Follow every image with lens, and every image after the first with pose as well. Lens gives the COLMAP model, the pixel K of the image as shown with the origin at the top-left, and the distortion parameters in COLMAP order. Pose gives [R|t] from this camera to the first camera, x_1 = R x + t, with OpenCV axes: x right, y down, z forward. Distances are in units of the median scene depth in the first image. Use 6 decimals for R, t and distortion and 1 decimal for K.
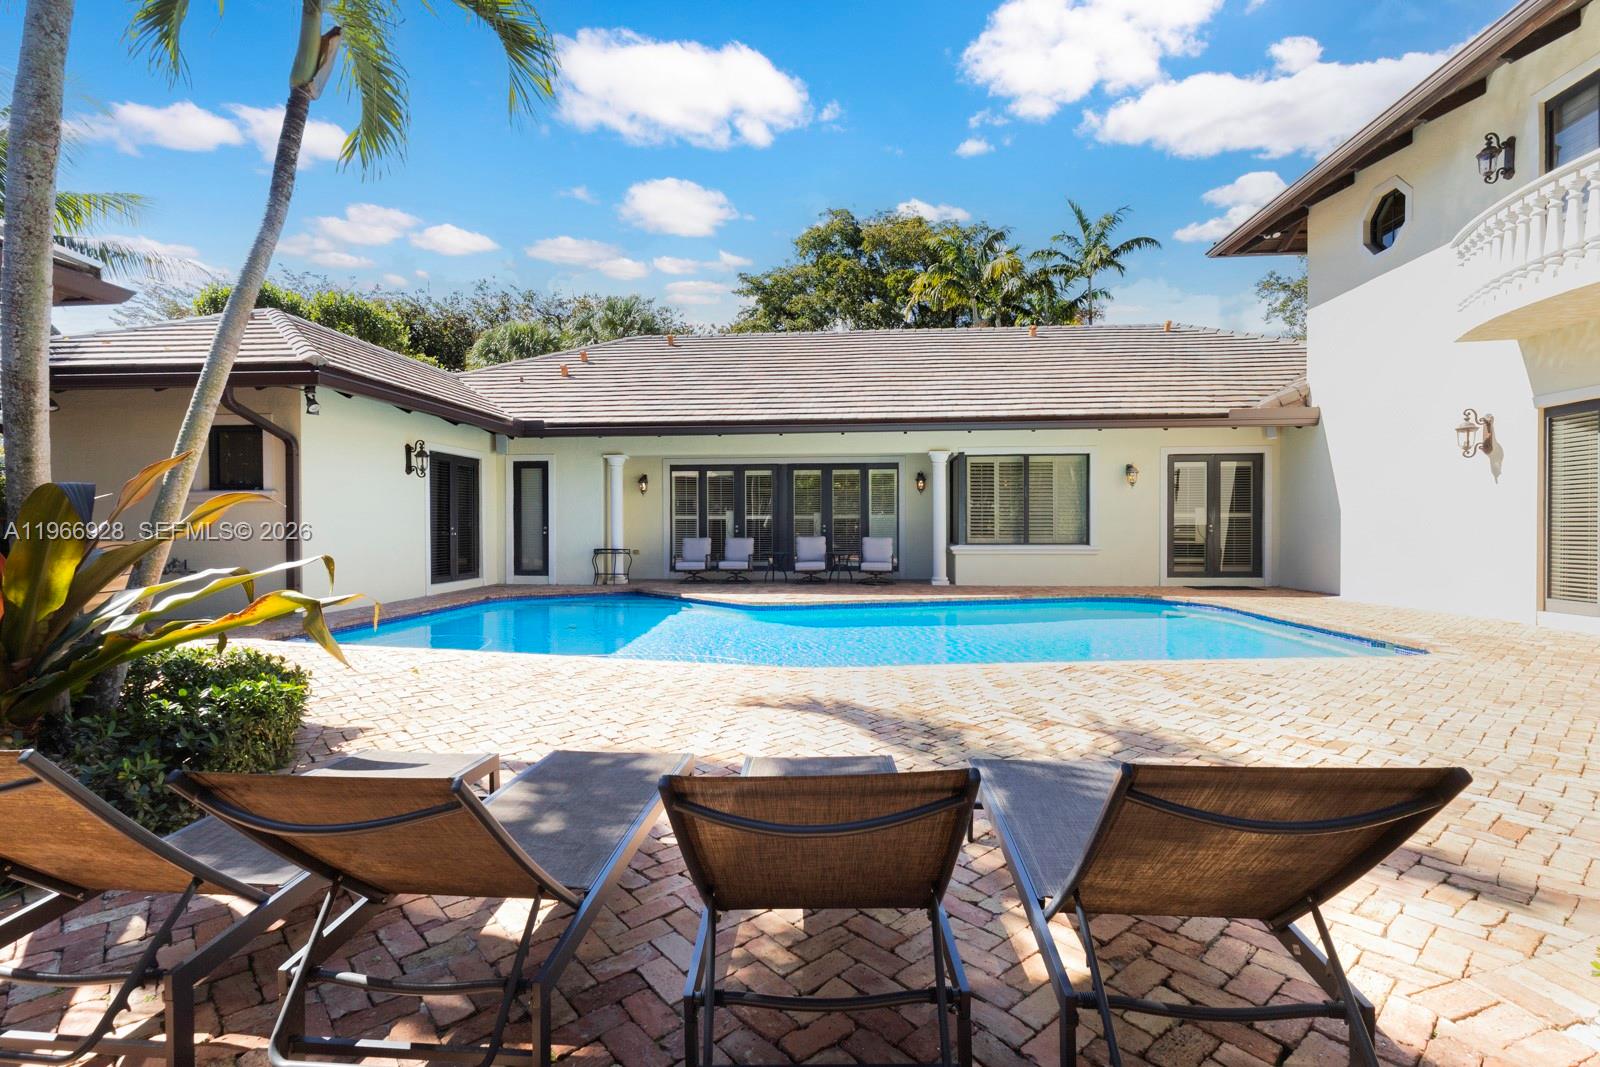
lens RADIAL K [[734.0, 0, 799.7], [0, 734.0, 533.0], [0, 0, 1]] dist [0.004579, 0.001613]
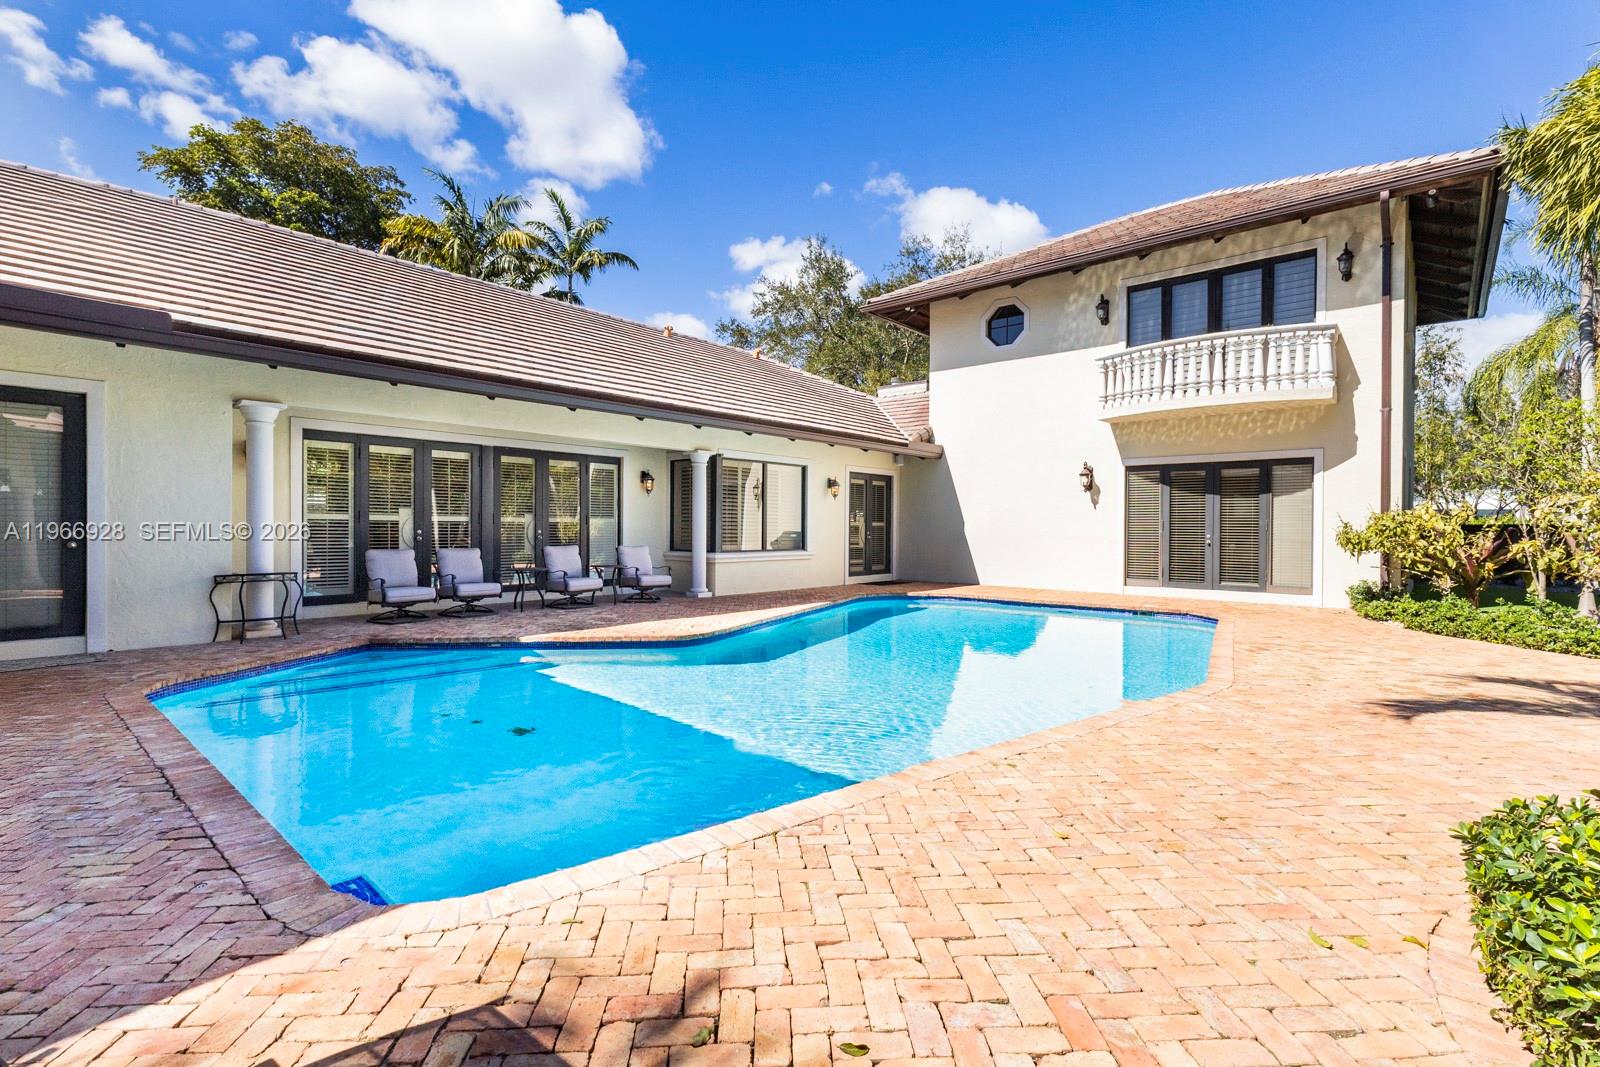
lens RADIAL K [[734.0, 0, 825.8], [0, 734.0, 530.9], [0, 0, 1]] dist [0.004579, 0.001613]
pose [[0.584052, 0.002732, 0.811712, -0.459264], [0.000307, 0.999994, -0.003587, -0.008385], [-0.811716, 0.002344, 0.584048, 0.340859]]
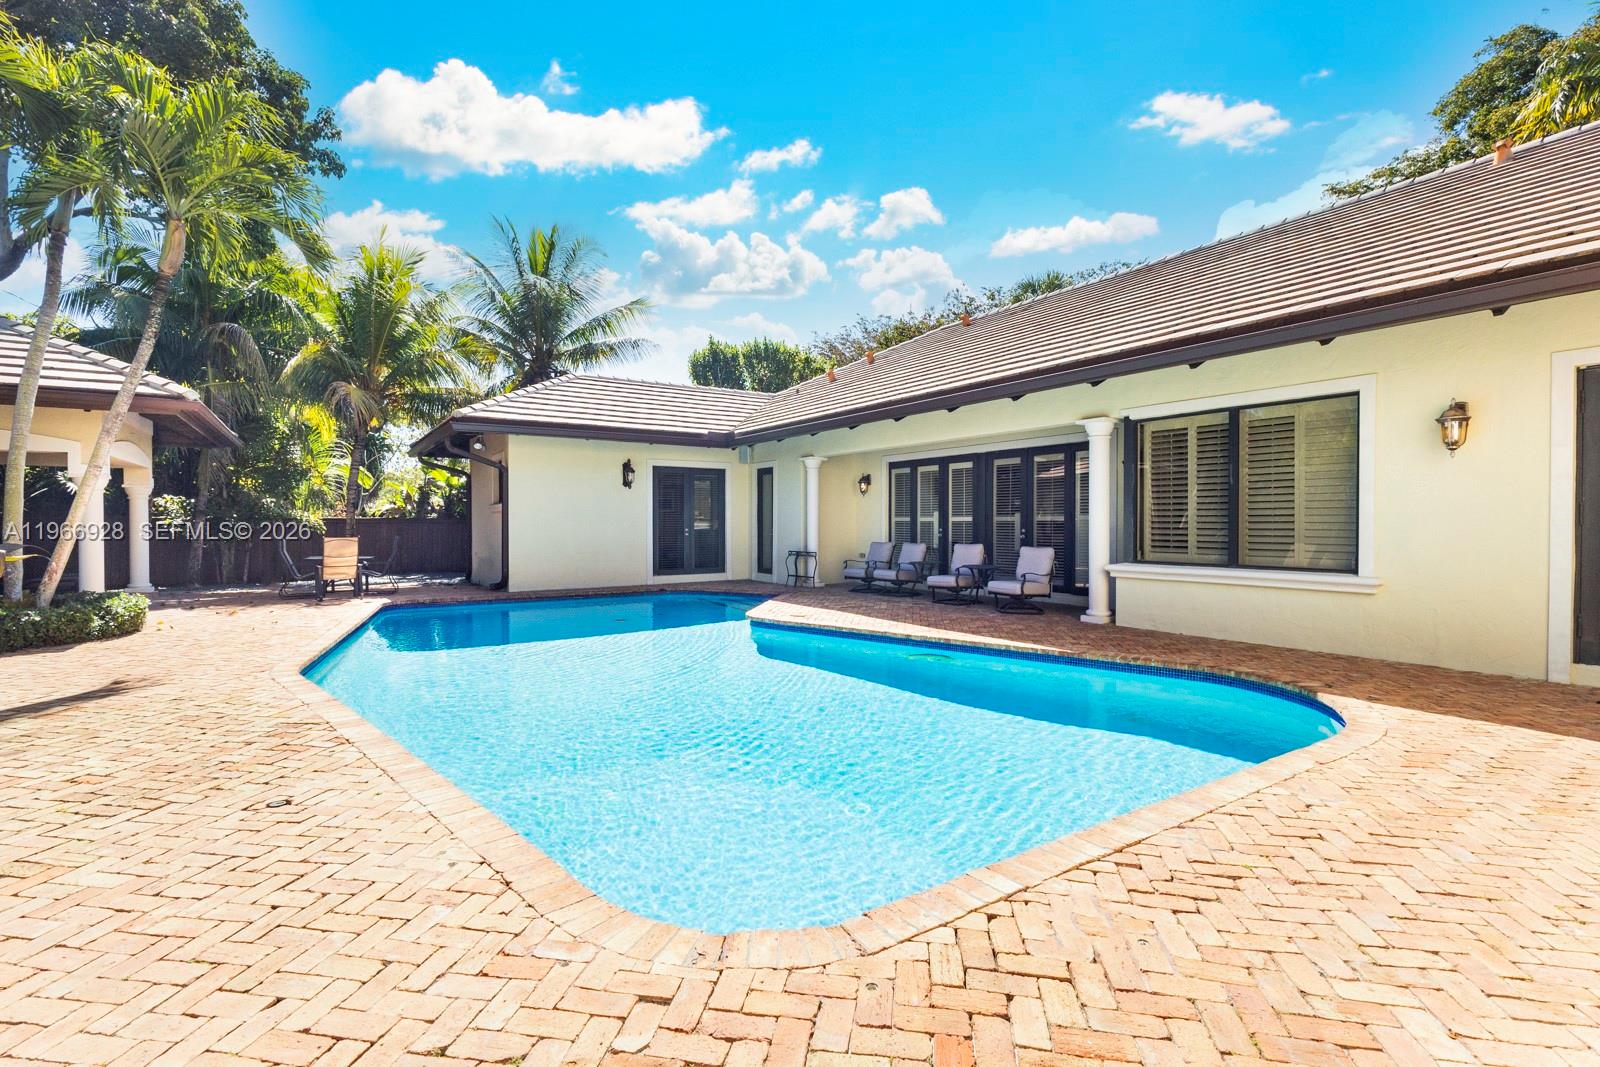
lens RADIAL K [[734.0, 0, 804.4], [0, 734.0, 533.8], [0, 0, 1]] dist [0.004579, 0.001613]
pose [[0.619232, 0.013713, -0.785089, 0.539603], [-0.010402, 0.999903, 0.009260, -0.012046], [0.785139, 0.002433, 0.619314, 0.388382]]
